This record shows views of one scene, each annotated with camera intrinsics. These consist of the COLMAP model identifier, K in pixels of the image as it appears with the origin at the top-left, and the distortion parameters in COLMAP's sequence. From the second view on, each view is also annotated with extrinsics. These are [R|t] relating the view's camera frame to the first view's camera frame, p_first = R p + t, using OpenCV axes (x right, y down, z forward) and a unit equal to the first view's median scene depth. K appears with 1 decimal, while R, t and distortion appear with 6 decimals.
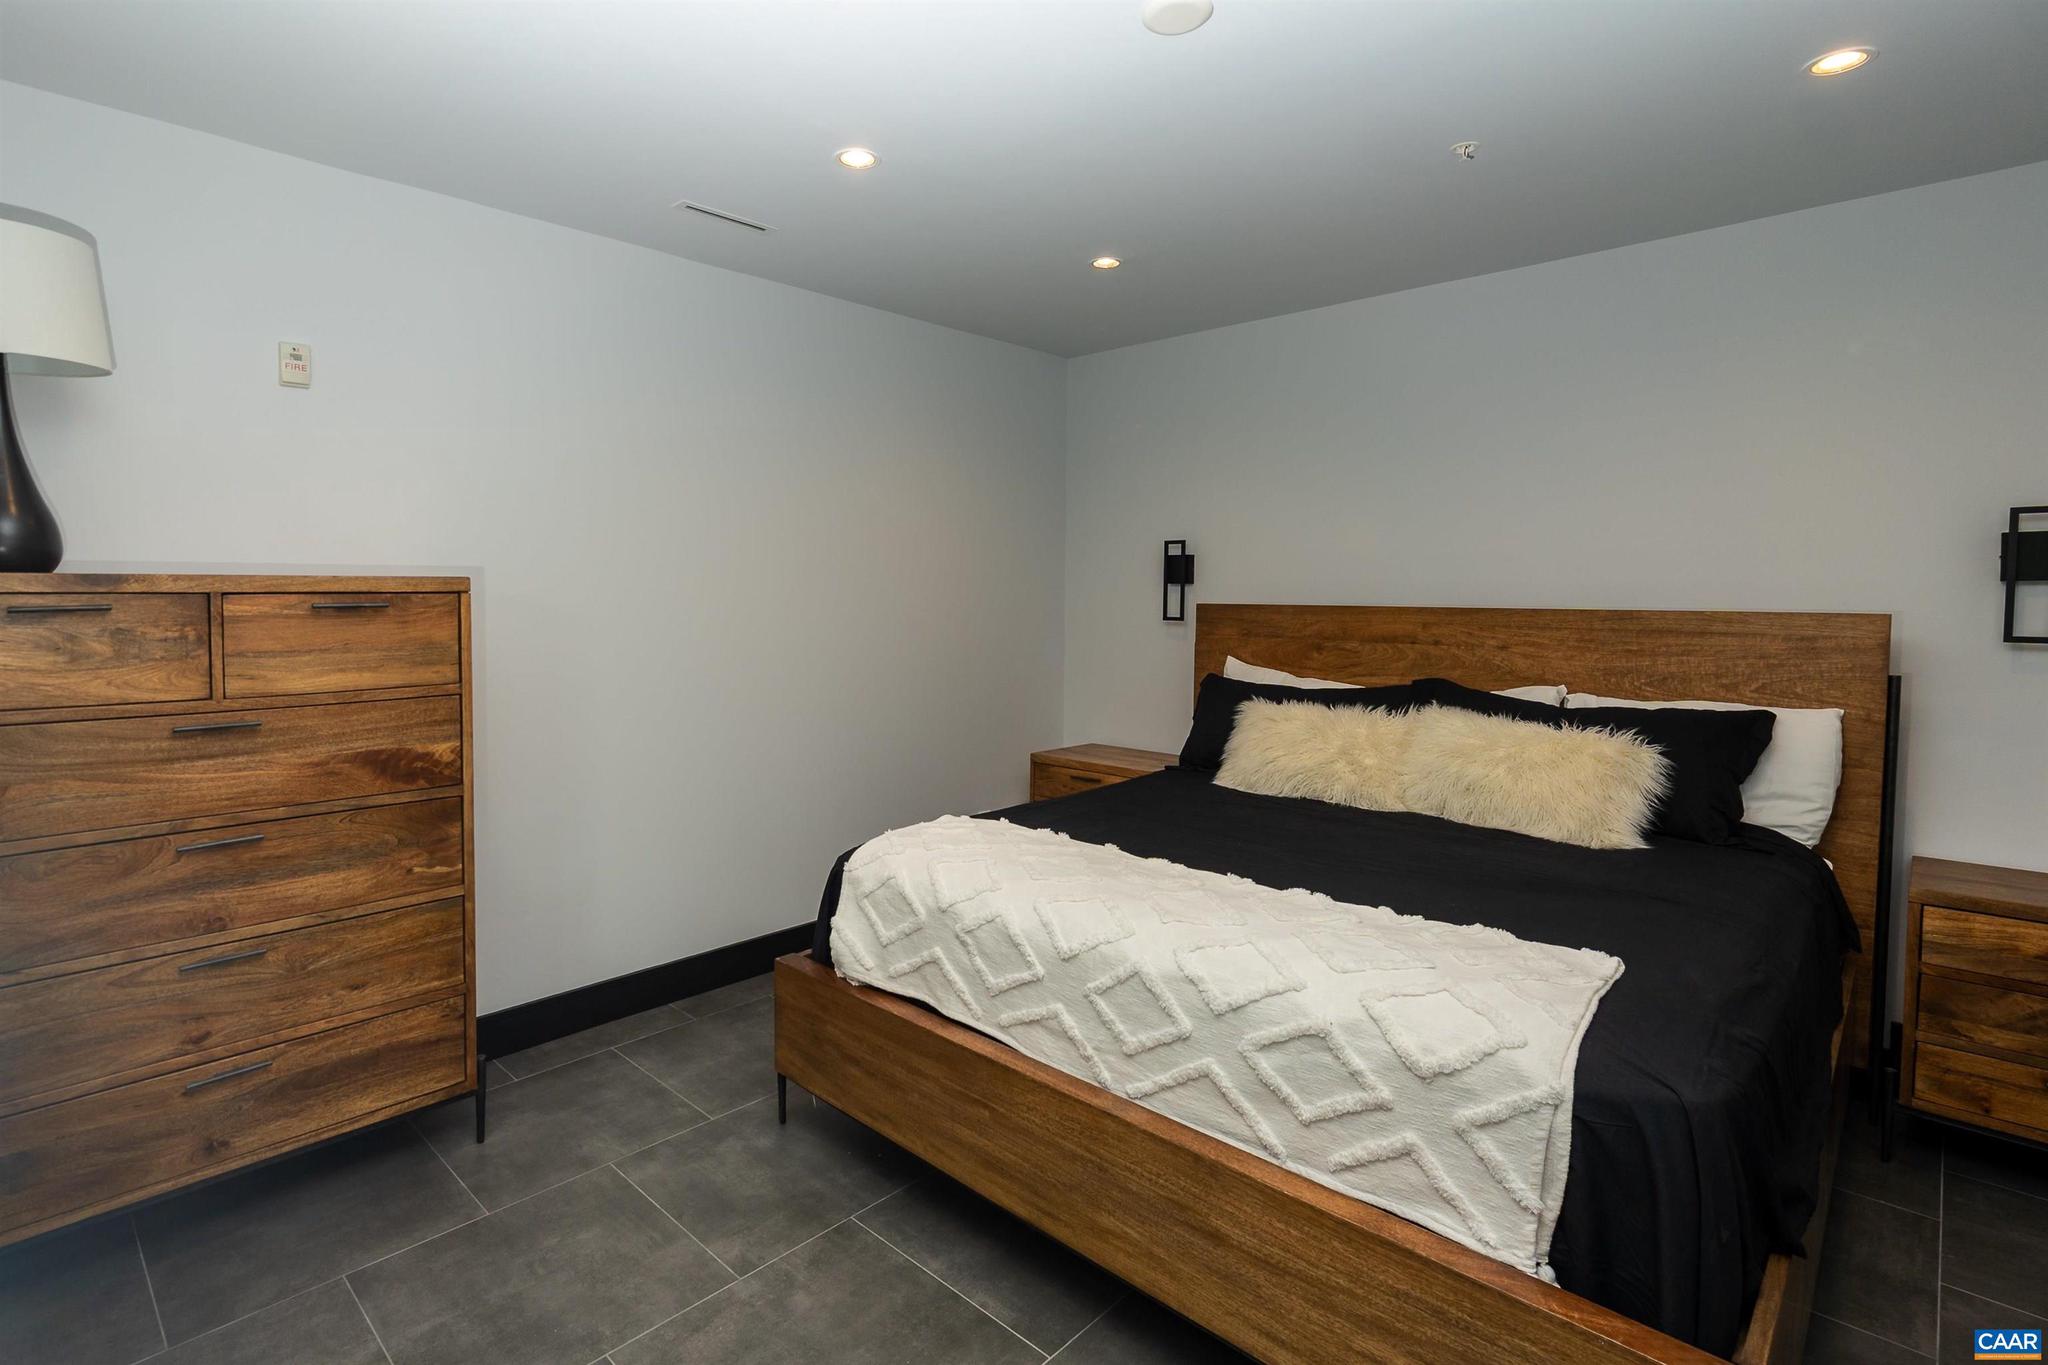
lens RADIAL K [[997.7, 0, 1023.4], [0, 997.7, 623.8], [0, 0, 1]] dist [-0.005431, -0.000583]
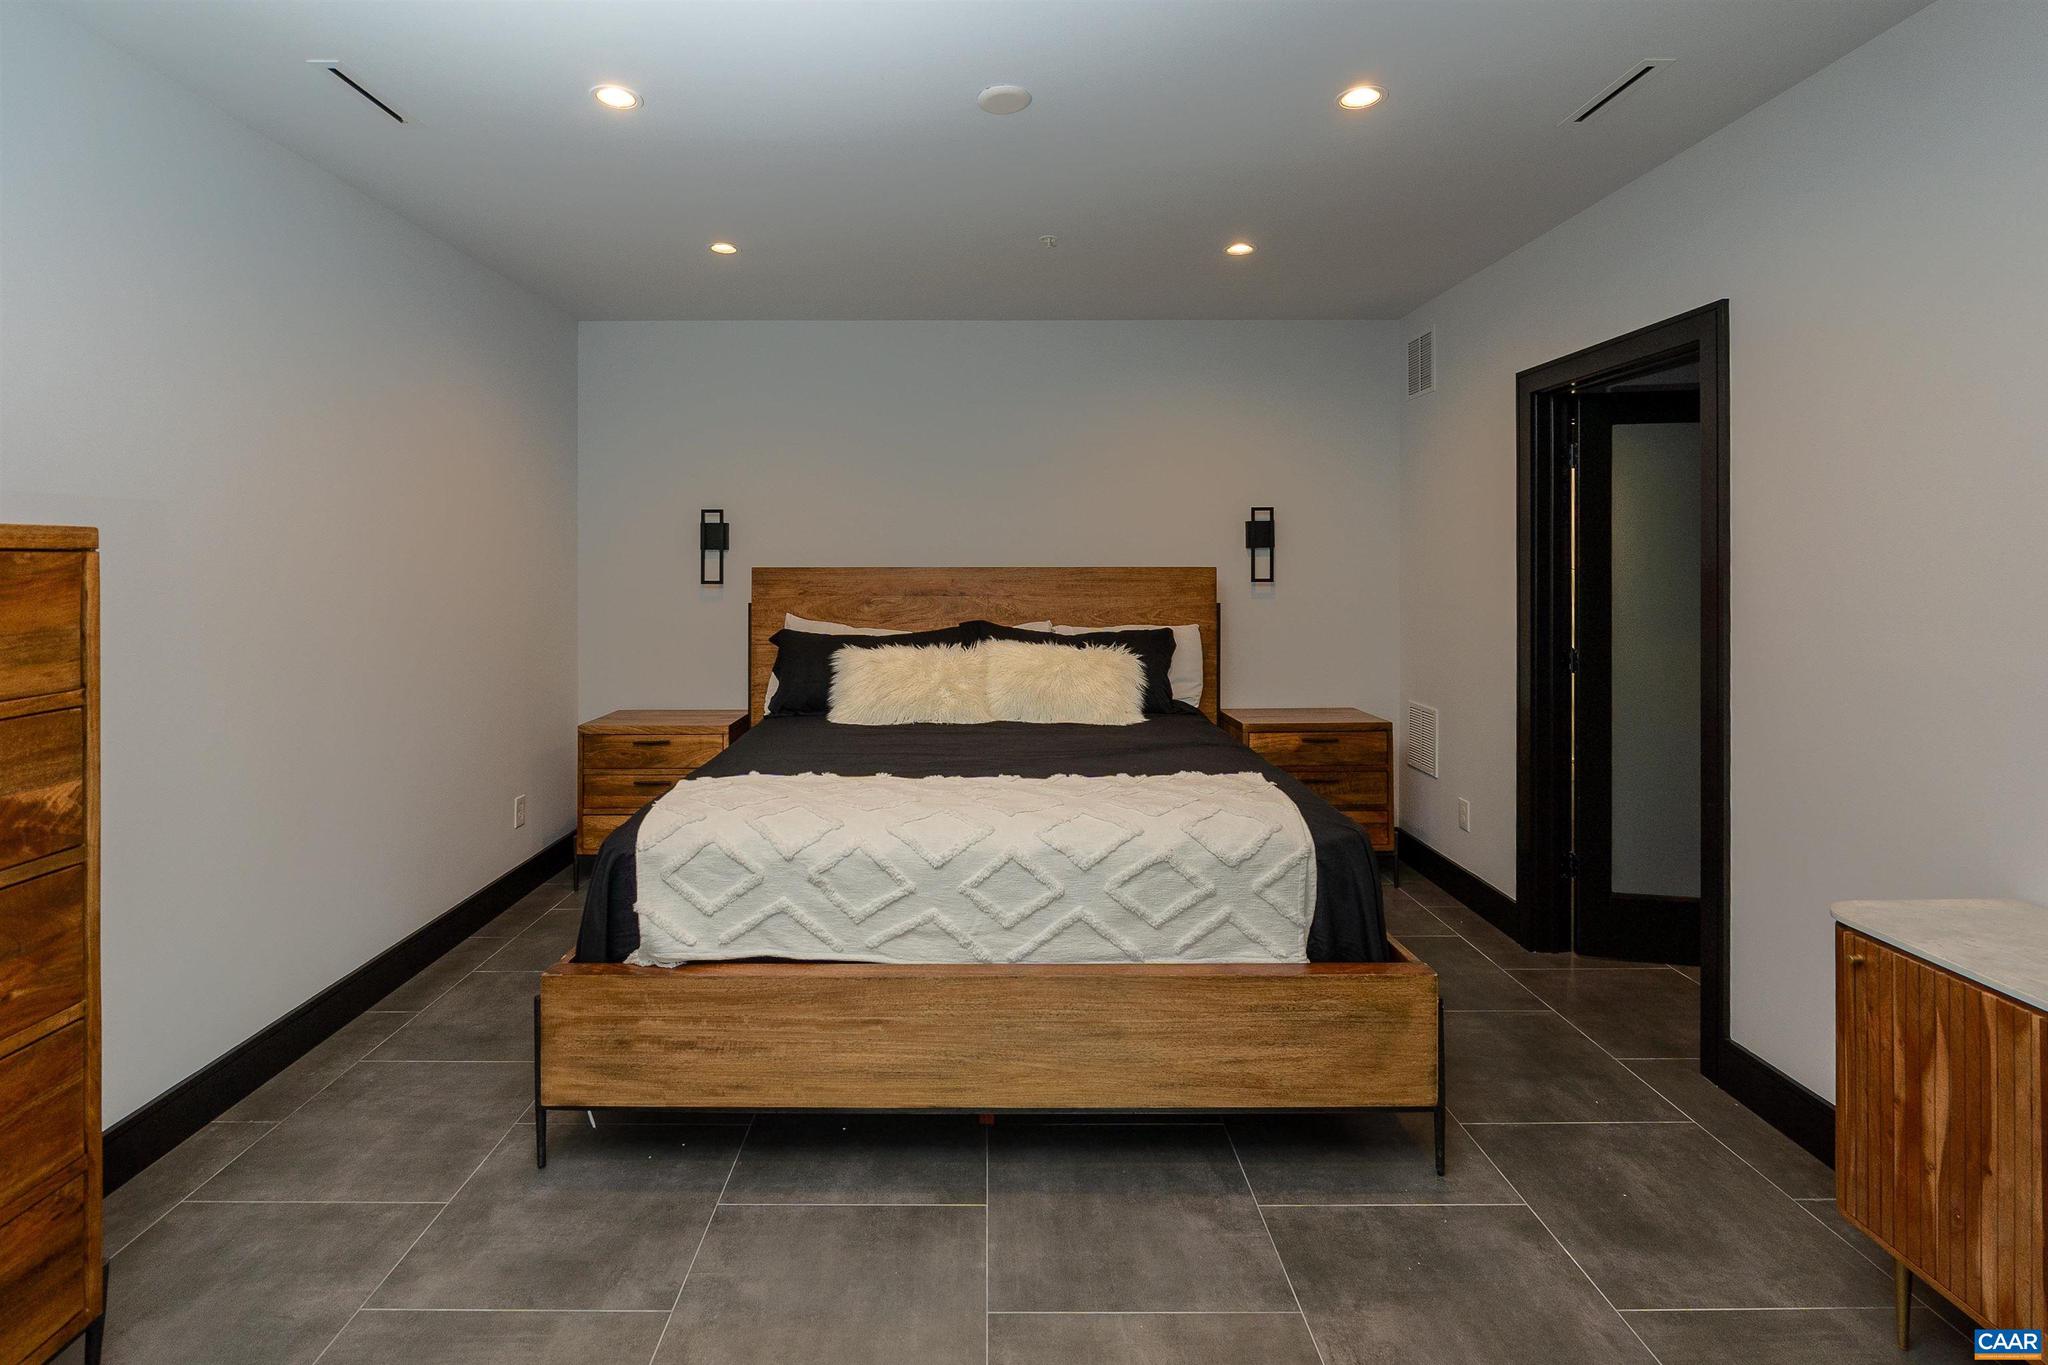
lens RADIAL K [[903.4, 0, 1017.1], [0, 903.4, 559.8], [0, 0, 1]] dist [-0.002203, -0.000484]
pose [[0.721022, -0.004831, 0.692895, -0.544650], [0.030231, 0.999243, -0.024491, 0.008065], [-0.692252, 0.038605, 0.720622, 0.149086]]
